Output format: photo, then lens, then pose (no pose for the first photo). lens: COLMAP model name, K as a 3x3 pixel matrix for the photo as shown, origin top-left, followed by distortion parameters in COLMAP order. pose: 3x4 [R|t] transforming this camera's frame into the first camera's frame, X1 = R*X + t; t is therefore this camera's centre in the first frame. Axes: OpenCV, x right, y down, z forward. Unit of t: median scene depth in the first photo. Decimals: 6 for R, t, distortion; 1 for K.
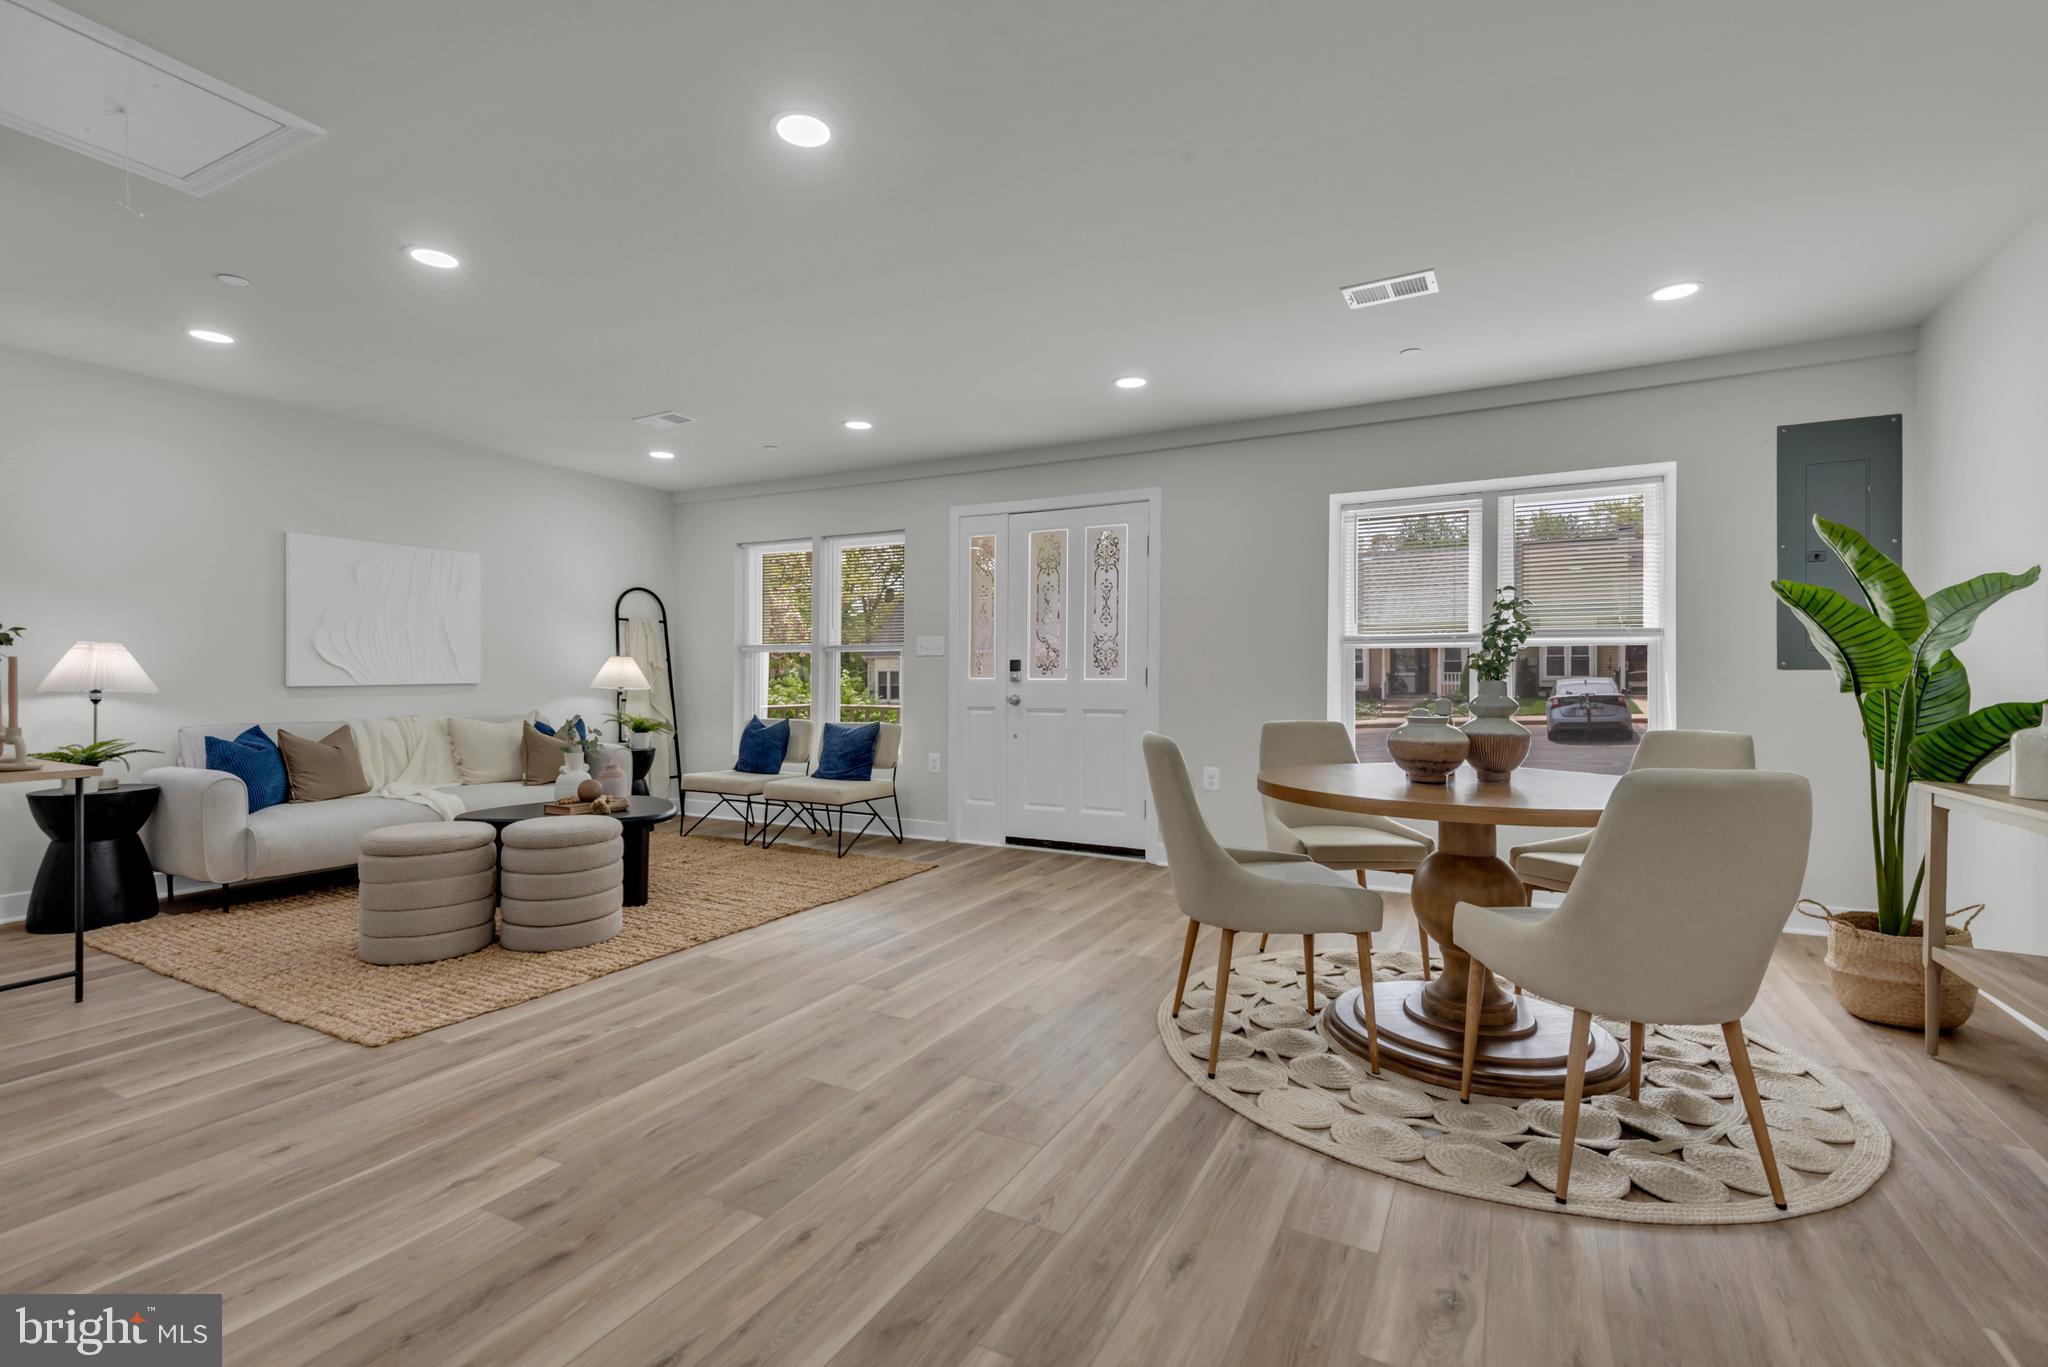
lens RADIAL K [[926.9, 0, 1018.7], [0, 926.9, 661.8], [0, 0, 1]] dist [0.033275, -0.014393]
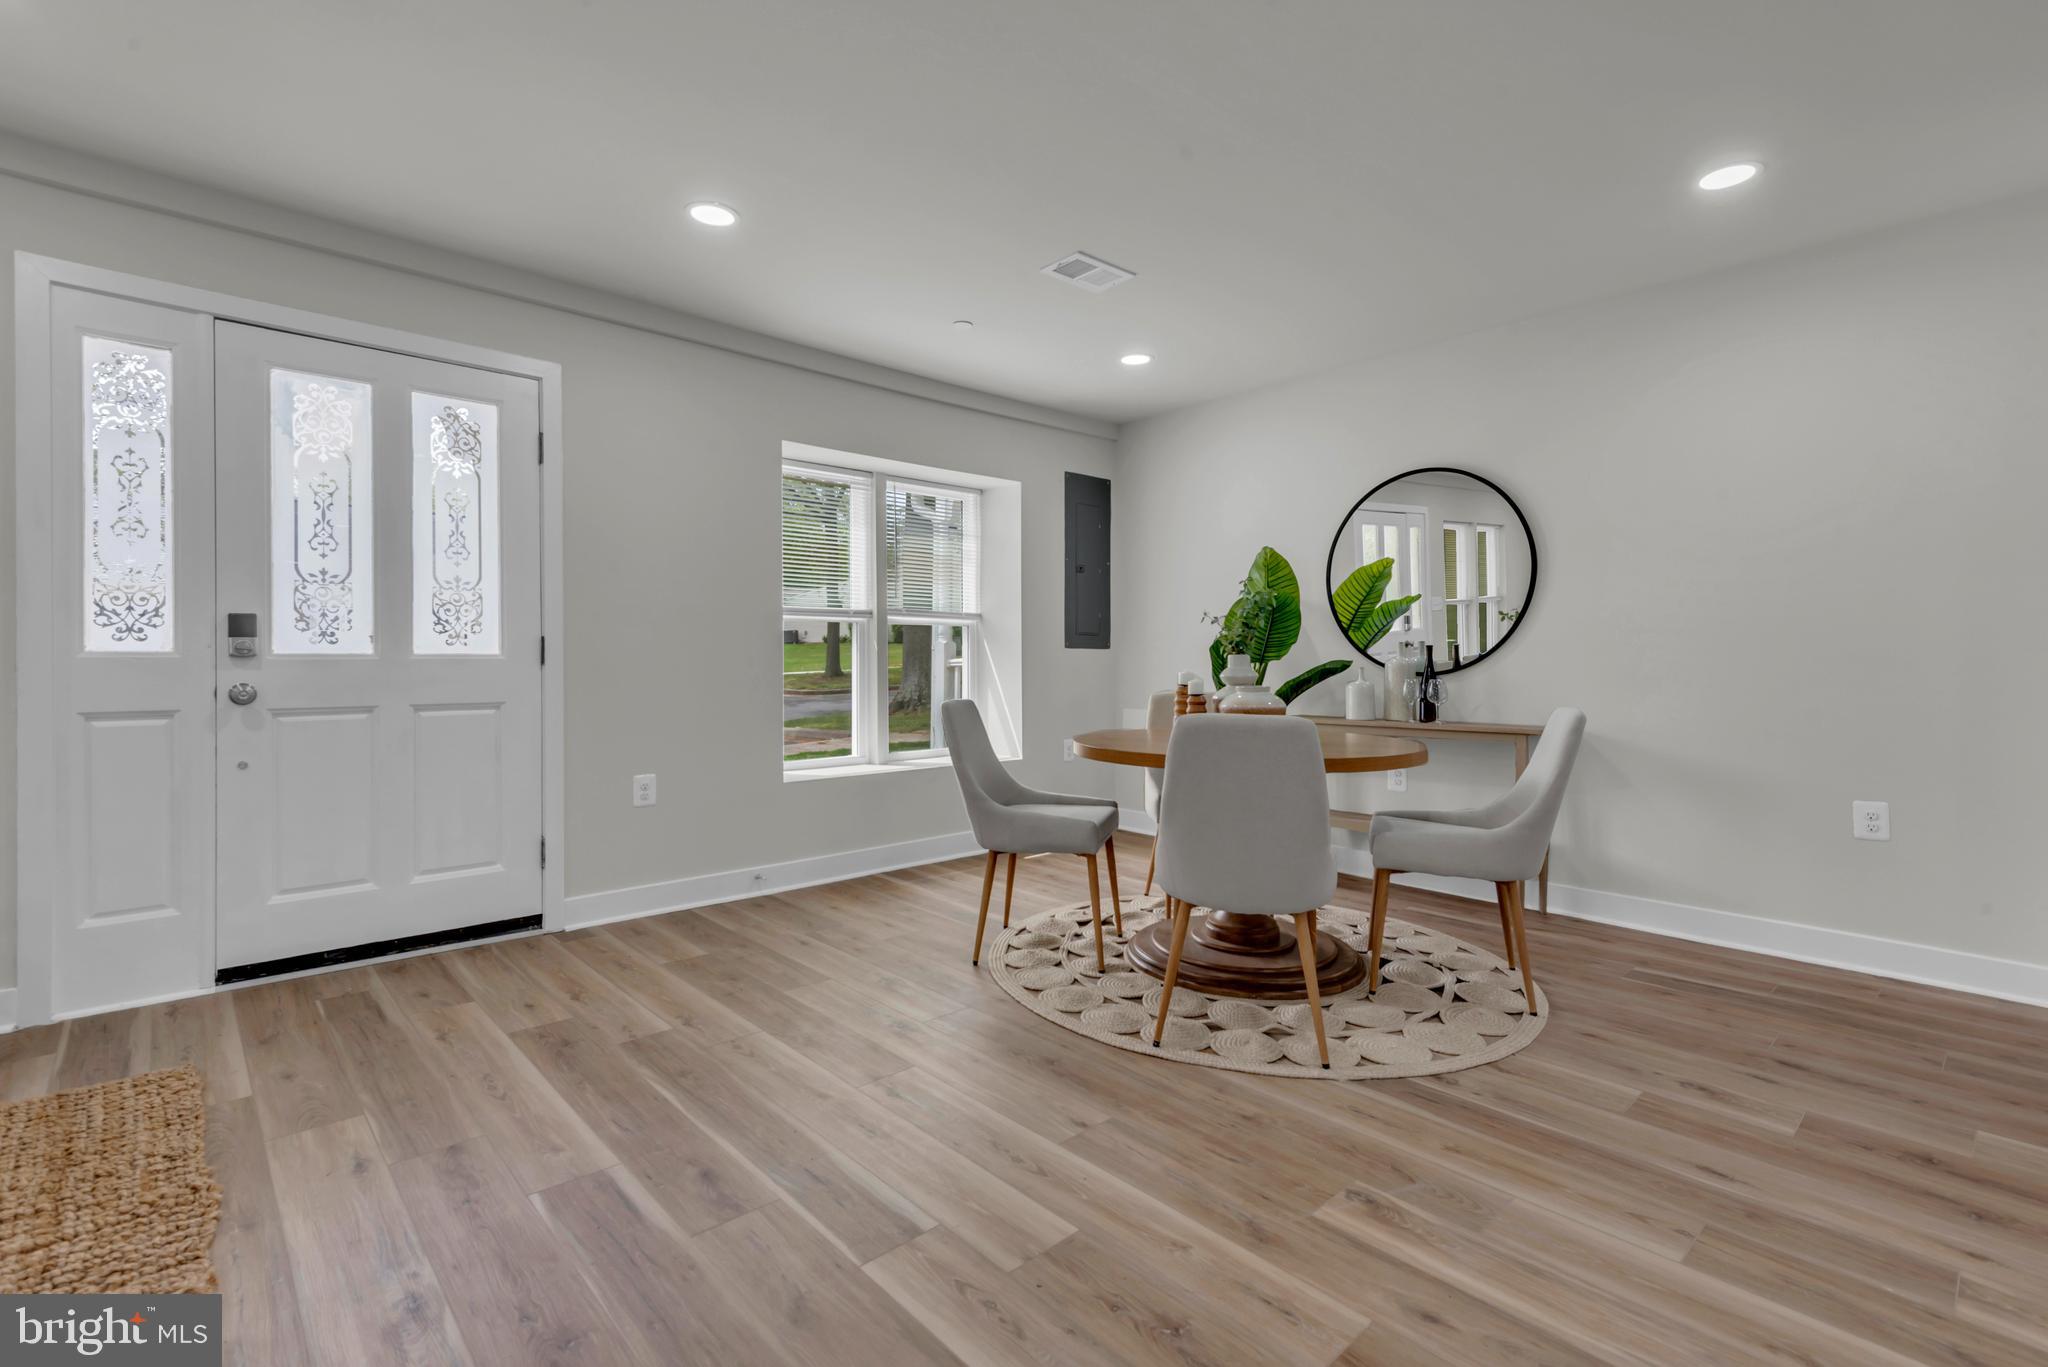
lens RADIAL K [[926.9, 0, 1018.7], [0, 926.9, 661.8], [0, 0, 1]] dist [0.033275, -0.014393]
pose [[0.320825, -0.003619, 0.947132, -0.508776], [-0.019128, 0.999764, 0.010299, 0.014961], [-0.946945, -0.021421, 0.320680, 0.631772]]
